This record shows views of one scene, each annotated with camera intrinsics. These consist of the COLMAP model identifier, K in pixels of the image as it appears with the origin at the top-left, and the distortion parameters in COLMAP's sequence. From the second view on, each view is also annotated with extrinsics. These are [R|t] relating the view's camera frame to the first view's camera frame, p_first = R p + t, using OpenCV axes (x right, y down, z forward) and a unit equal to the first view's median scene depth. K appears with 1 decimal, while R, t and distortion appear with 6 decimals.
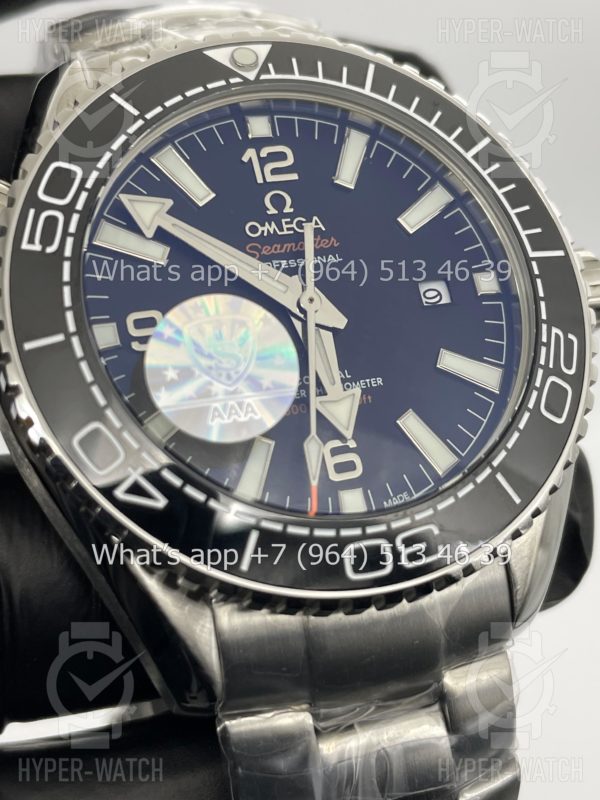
lens RADIAL K [[1247.8, 0, 307.9], [0, 1247.8, 416.5], [0, 0, 1]] dist [0.166530, 0.000000]
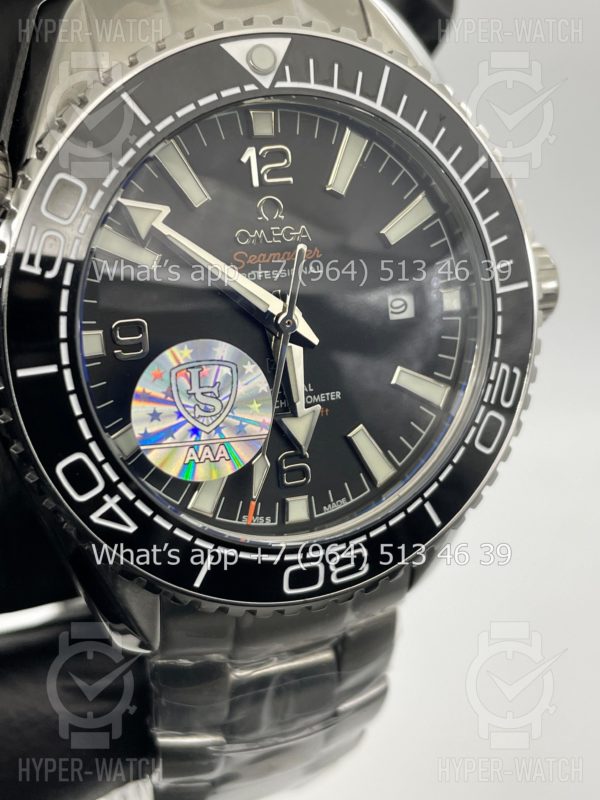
lens RADIAL K [[1247.8, 0, 301.6], [0, 1247.8, 400.0], [0, 0, 1]] dist [0.166530, 0.000000]
pose [[0.979713, 0.129685, 0.152789, -0.137179], [-0.178946, 0.909341, 0.375603, -0.424107], [-0.090227, -0.395324, 0.914100, 0.017994]]
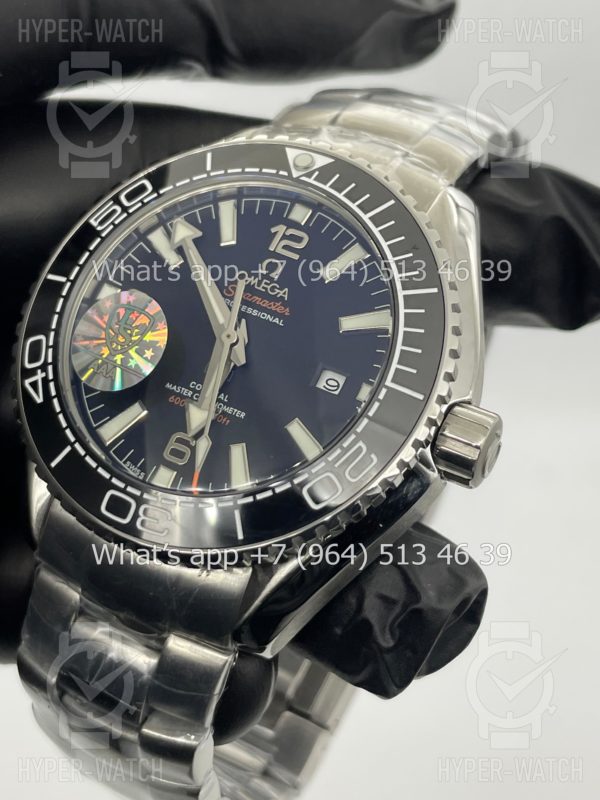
lens RADIAL K [[1247.8, 0, 290.8], [0, 1247.8, 429.9], [0, 0, 1]] dist [0.166530, 0.000000]
pose [[0.645115, 0.442029, -0.623247, 0.911087], [-0.464957, 0.874374, 0.138866, -0.219709], [0.606334, 0.200198, 0.769597, 0.033122]]
